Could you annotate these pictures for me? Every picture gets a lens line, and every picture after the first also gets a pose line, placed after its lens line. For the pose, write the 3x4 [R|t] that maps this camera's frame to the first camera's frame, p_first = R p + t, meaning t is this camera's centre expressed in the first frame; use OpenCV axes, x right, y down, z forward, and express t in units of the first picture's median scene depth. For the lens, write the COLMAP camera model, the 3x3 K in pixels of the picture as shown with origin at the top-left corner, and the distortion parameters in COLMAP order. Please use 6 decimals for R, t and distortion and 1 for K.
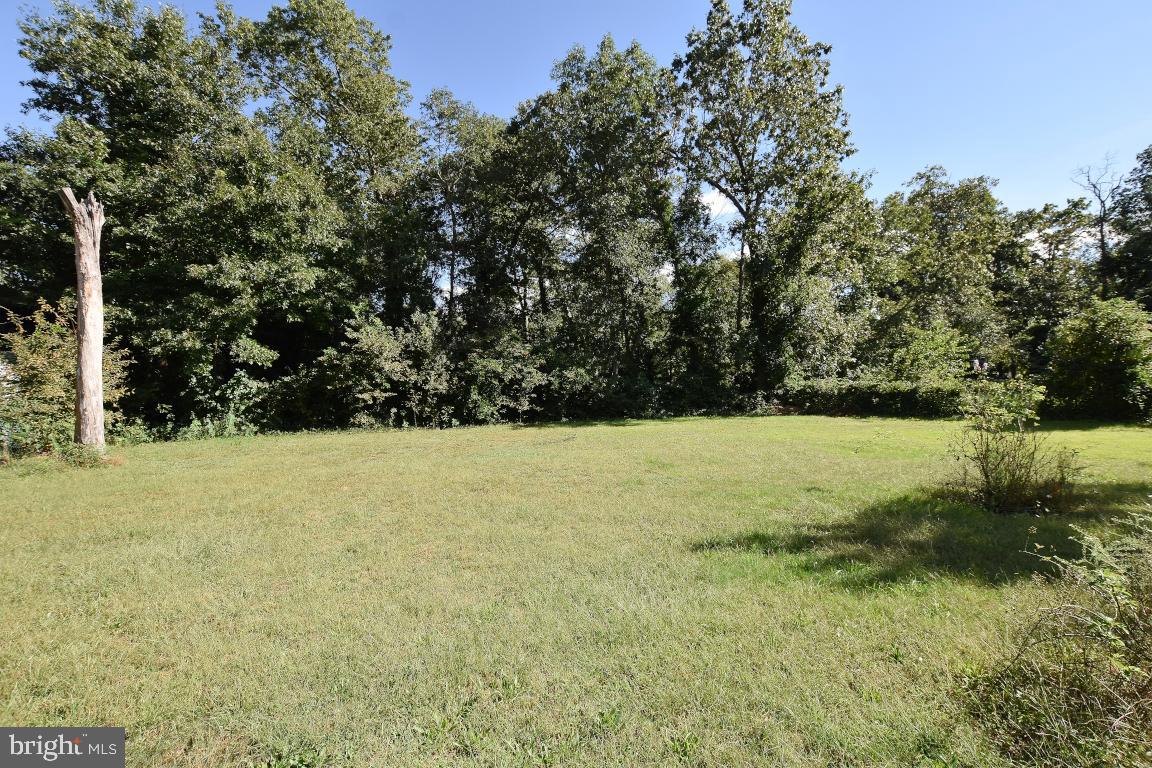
lens RADIAL K [[514.3, 0, 585.3], [0, 514.3, 382.4], [0, 0, 1]] dist [-0.023596, 0.003549]
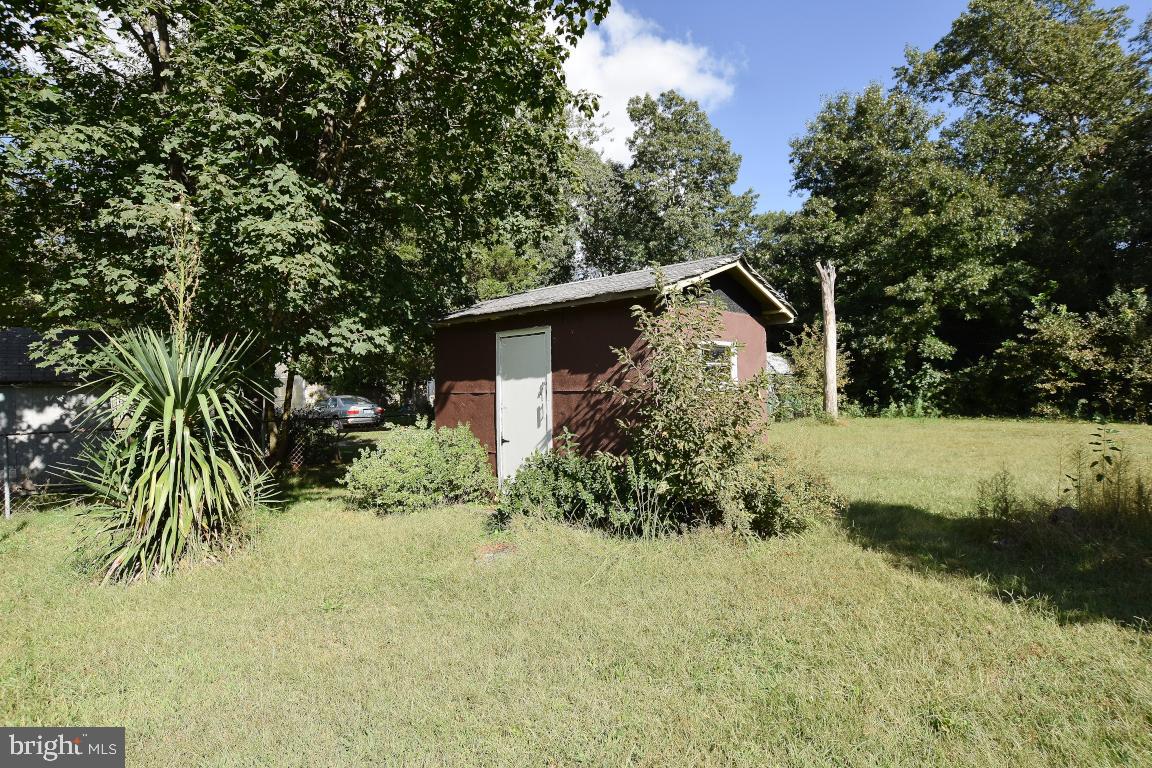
lens RADIAL K [[589.6, 0, 580.1], [0, 589.6, 383.6], [0, 0, 1]] dist [-0.014172, 0.000605]
pose [[0.391233, 0.006675, -0.920267, 0.296659], [0.014112, 0.999813, 0.013252, -0.006450], [0.920183, -0.018172, 0.391065, -0.319414]]
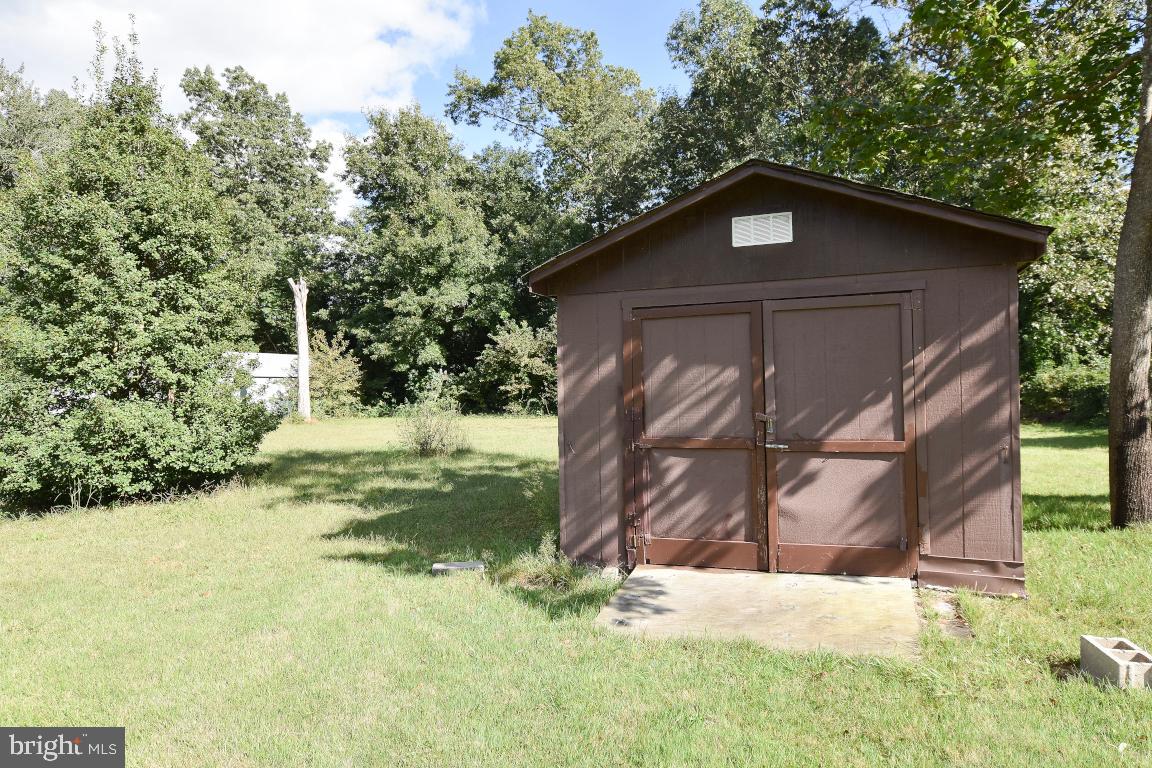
lens RADIAL K [[756.1, 0, 563.8], [0, 756.1, 388.1], [0, 0, 1]] dist [0.022782, 0.003073]
pose [[0.691660, 0.007578, -0.722184, 1.063764], [0.011829, 0.999692, 0.021820, -0.011637], [0.722127, -0.023635, 0.691357, -0.154301]]
